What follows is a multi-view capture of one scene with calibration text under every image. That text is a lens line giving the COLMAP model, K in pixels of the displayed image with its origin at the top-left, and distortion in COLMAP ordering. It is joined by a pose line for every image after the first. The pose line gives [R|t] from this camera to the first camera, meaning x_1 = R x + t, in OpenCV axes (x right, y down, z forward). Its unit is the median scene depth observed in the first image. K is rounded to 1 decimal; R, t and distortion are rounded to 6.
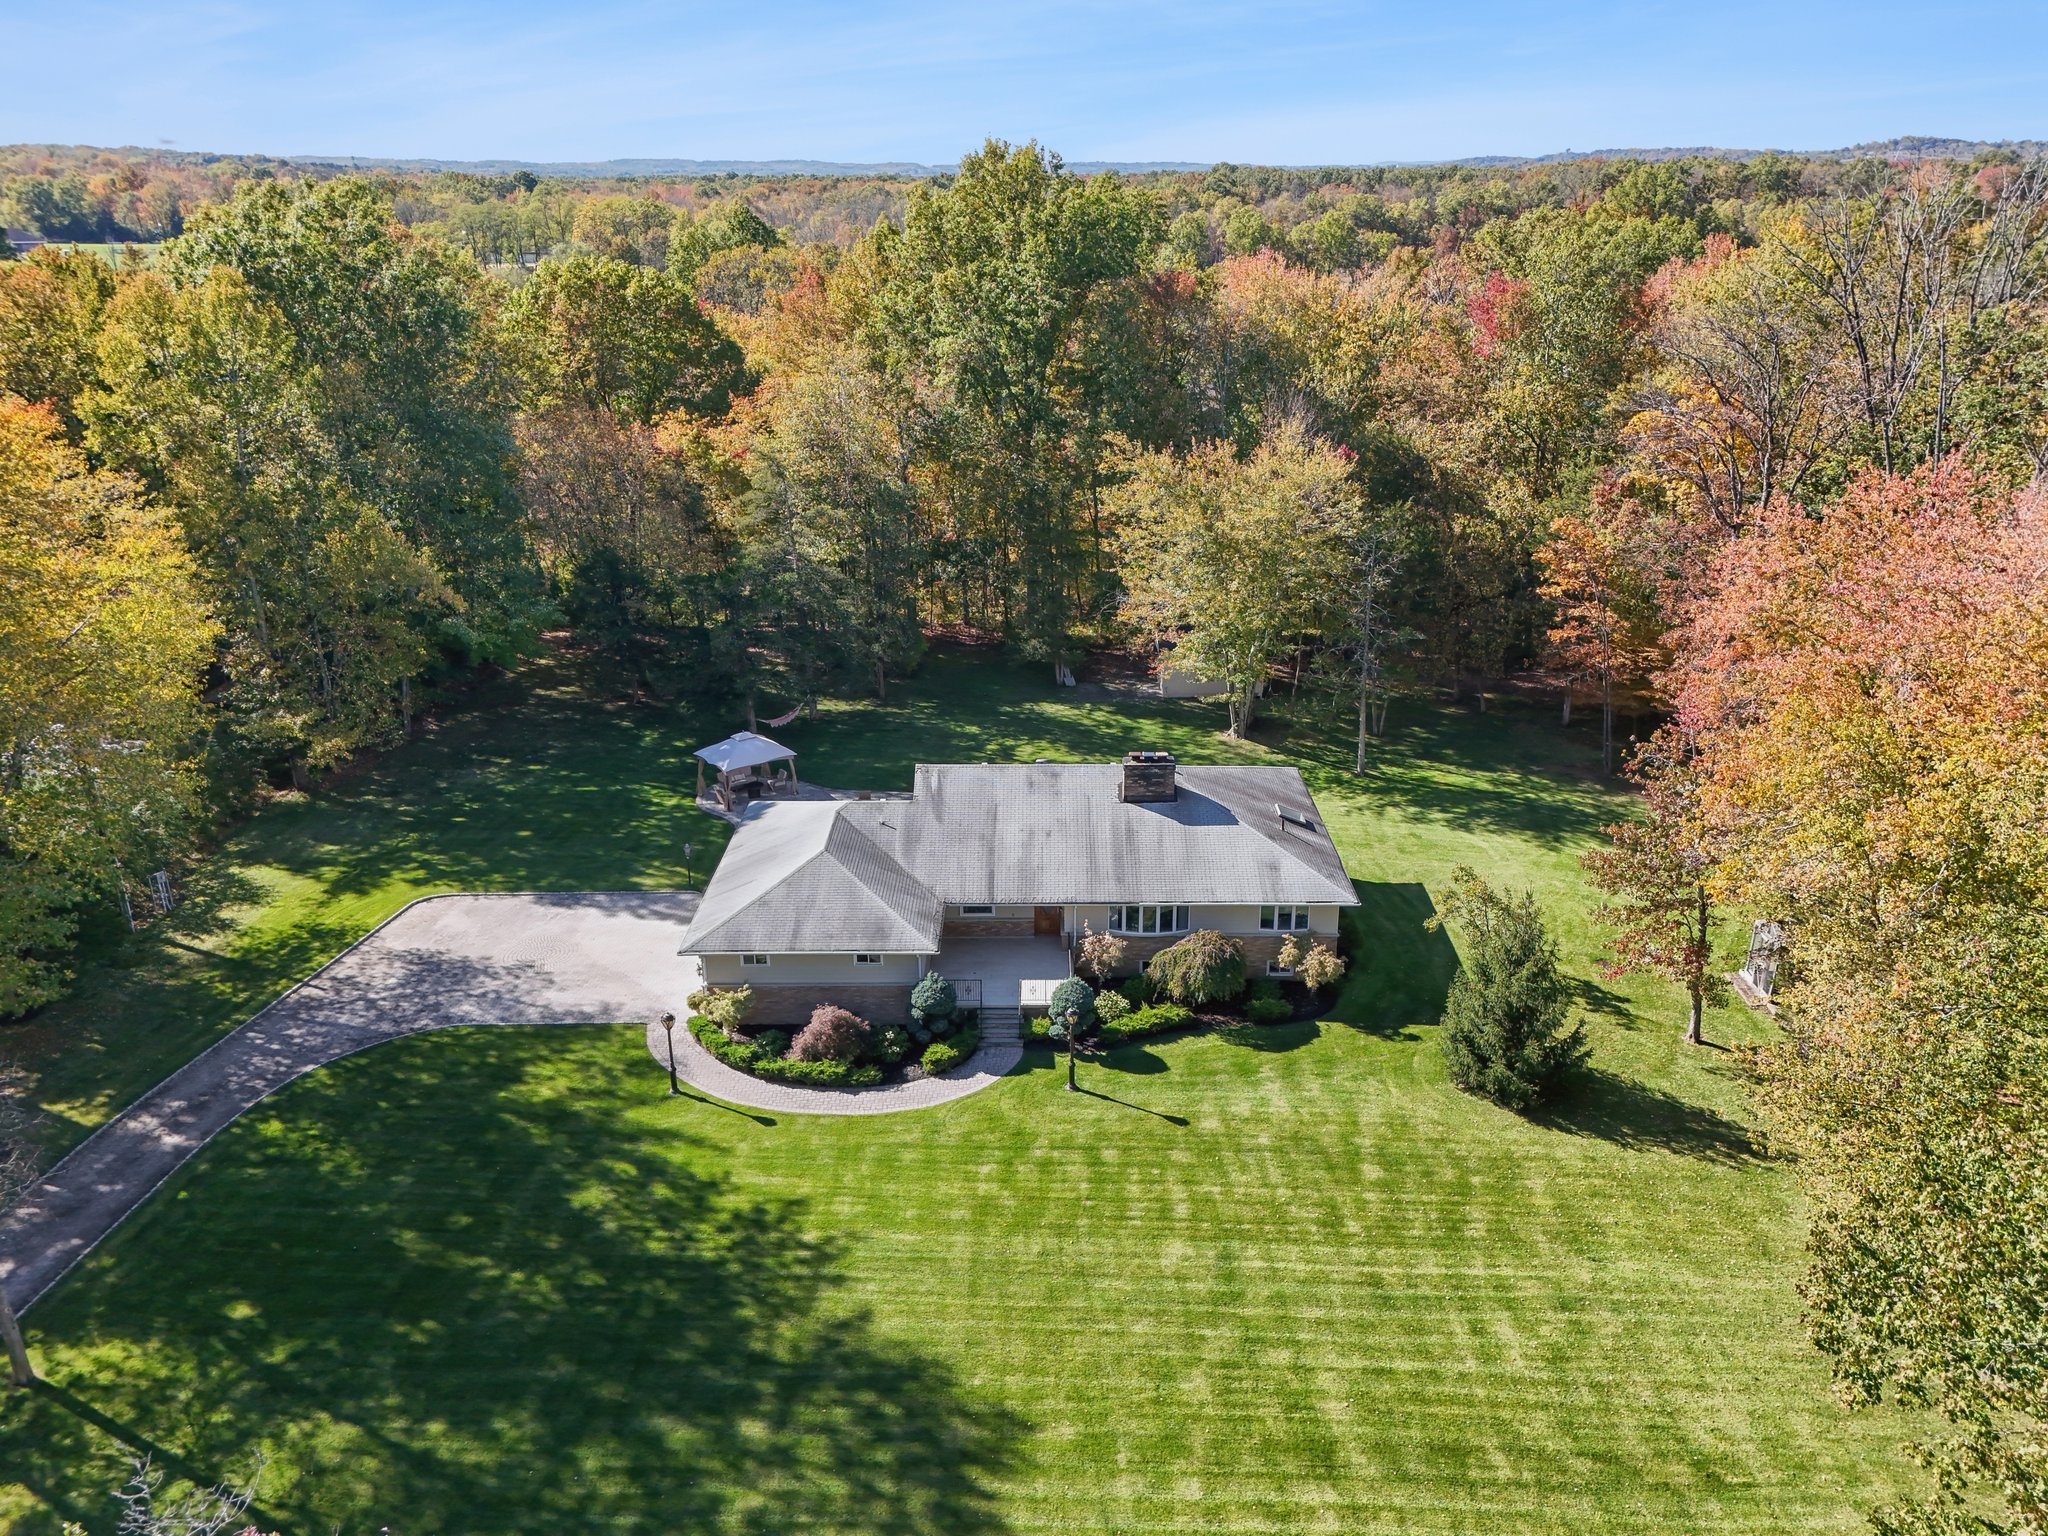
lens RADIAL K [[1521.3, 0, 1092.3], [0, 1521.3, 764.3], [0, 0, 1]] dist [0.105537, -0.056807]
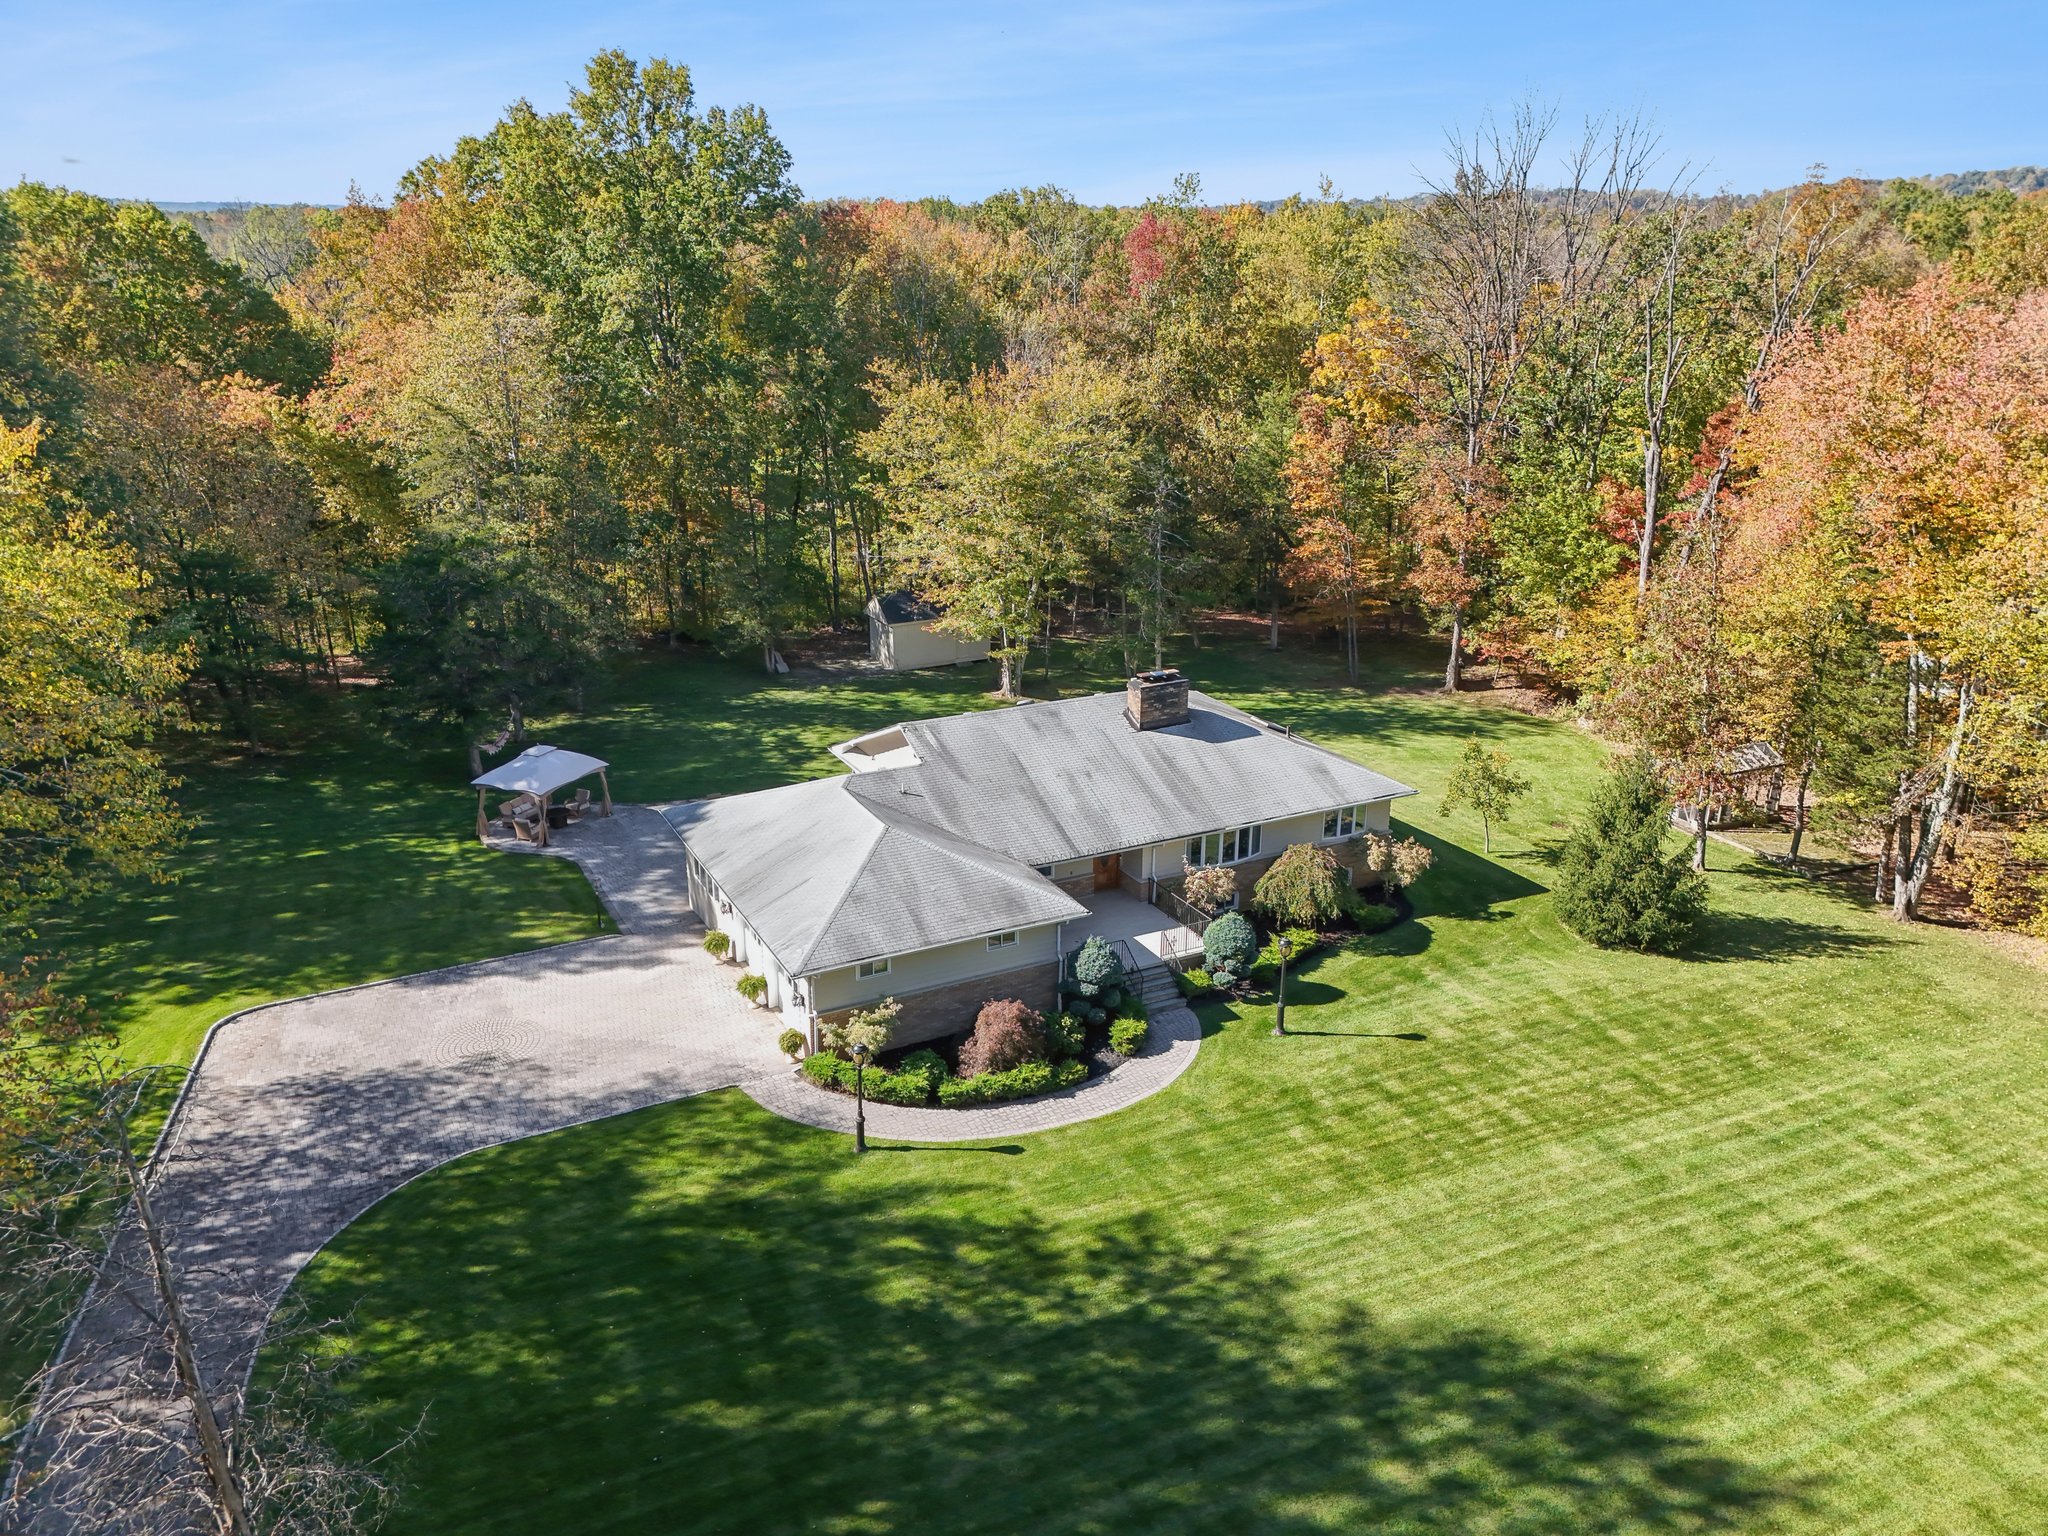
lens RADIAL K [[1510.5, 0, 1024.0], [0, 1510.5, 768.0], [0, 0, 1]] dist [0.036122, -0.006716]
pose [[0.901801, -0.150072, 0.405256, -0.530657], [0.159225, 0.987178, 0.011250, 0.033761], [-0.401749, 0.054381, 0.914134, 0.295626]]
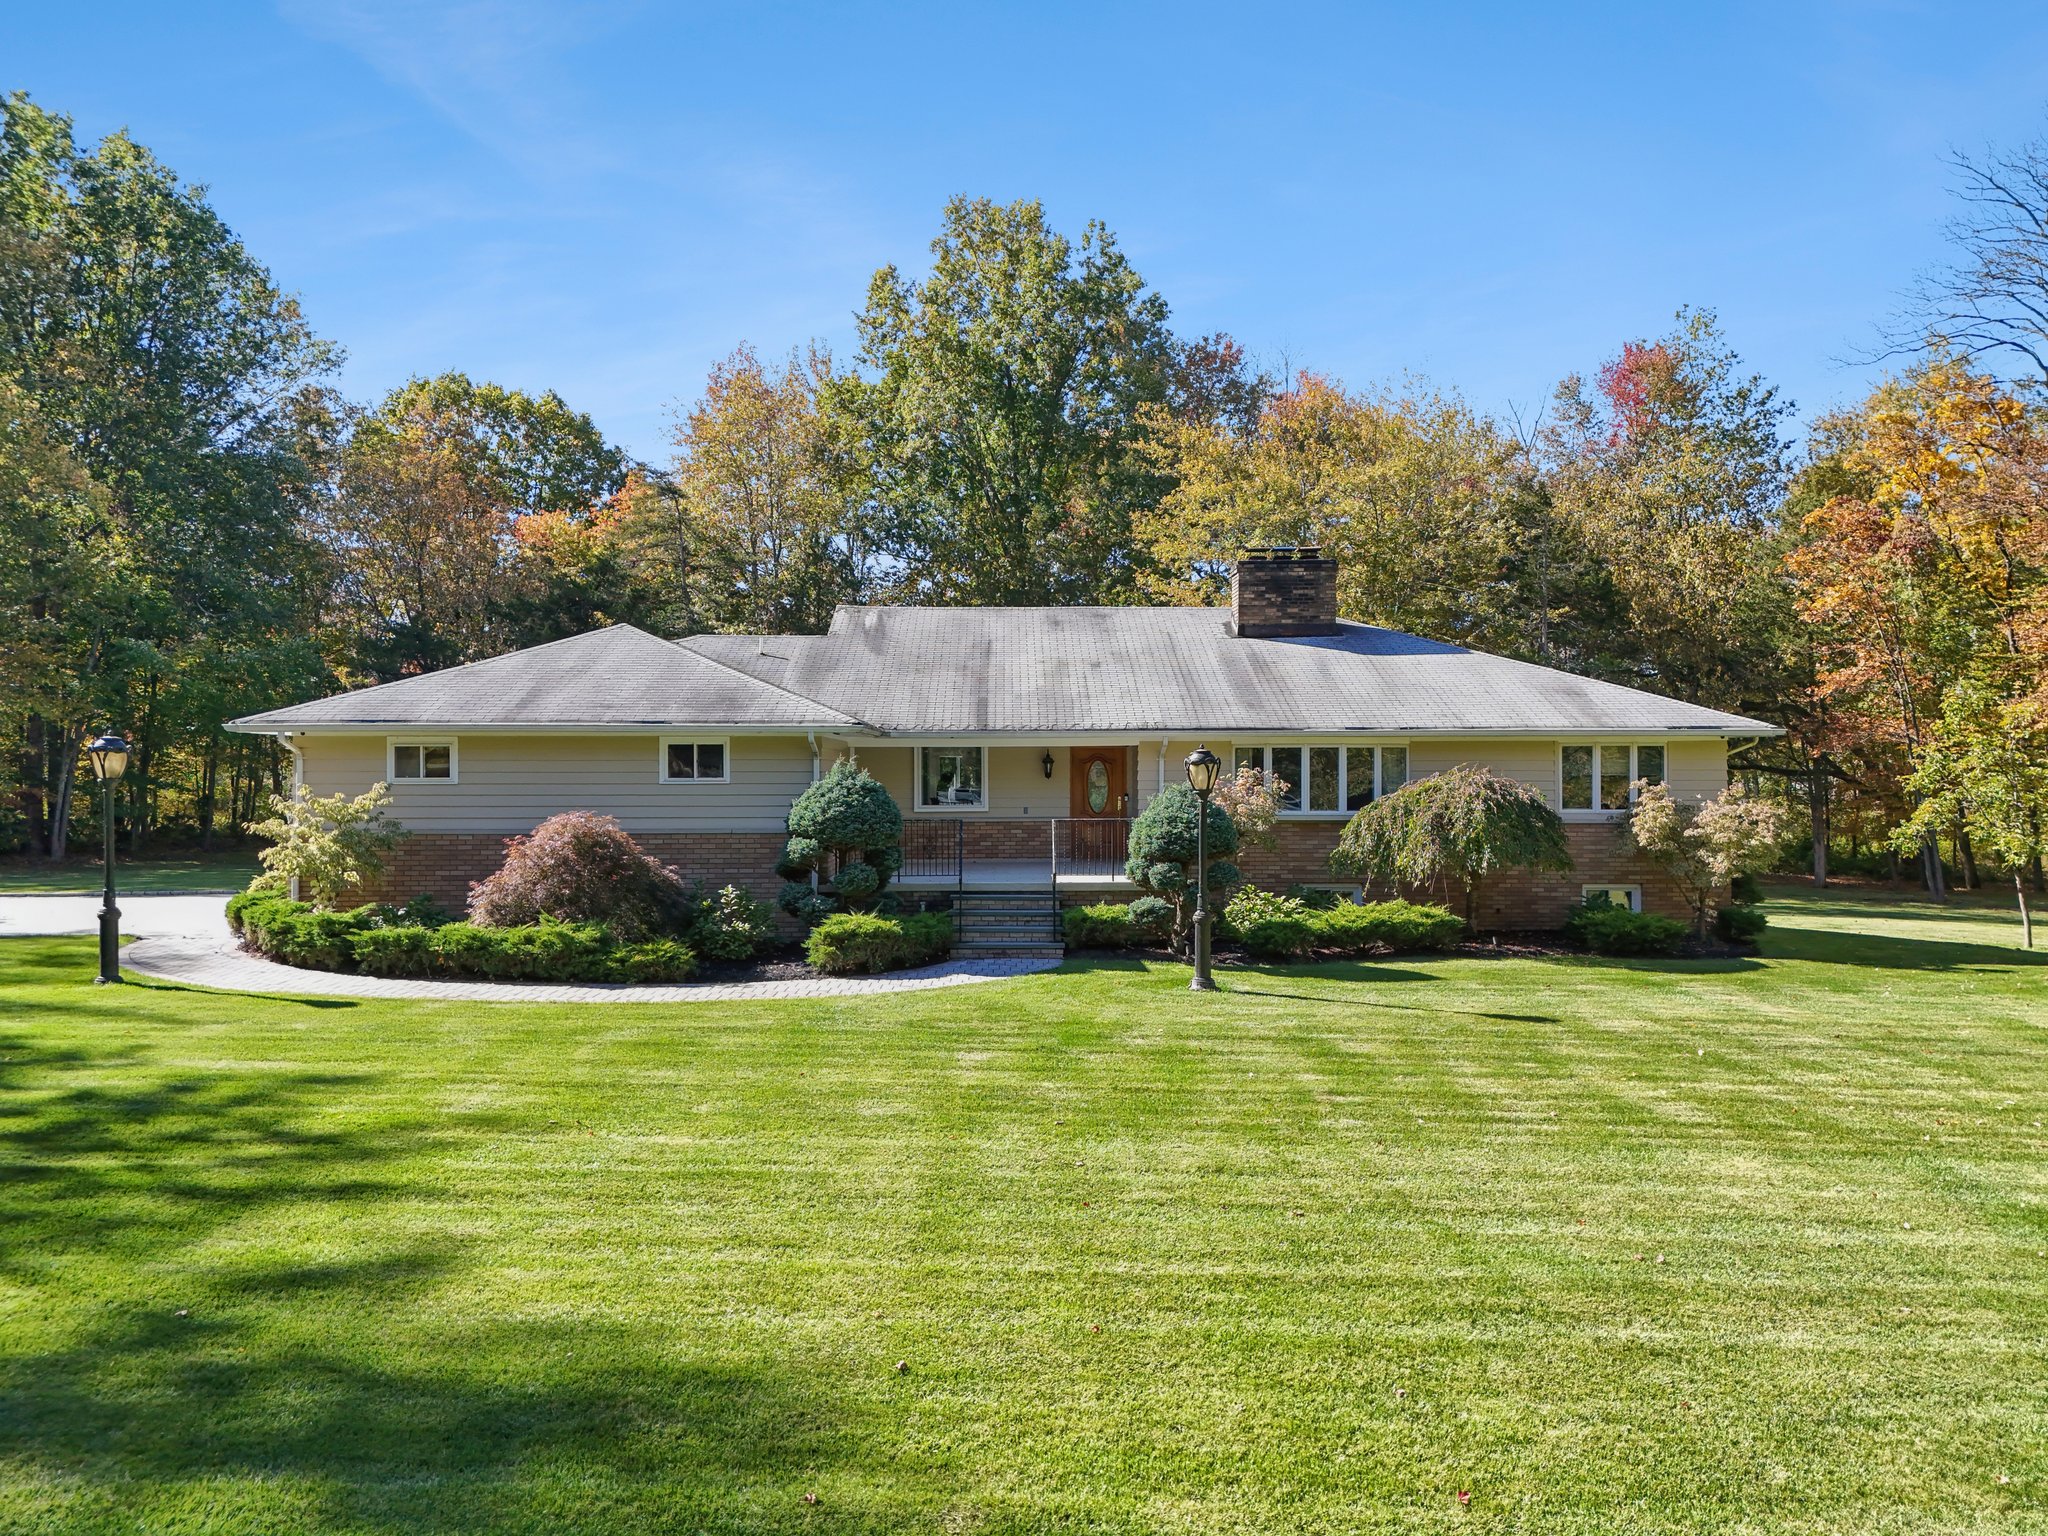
lens RADIAL K [[1510.5, 0, 1024.0], [0, 1510.5, 768.0], [0, 0, 1]] dist [0.036122, -0.006716]
pose [[0.999823, -0.009879, -0.016016, -0.057315], [0.003377, 0.931488, -0.363757, 0.332668], [0.018513, 0.363638, 0.931356, 0.715282]]
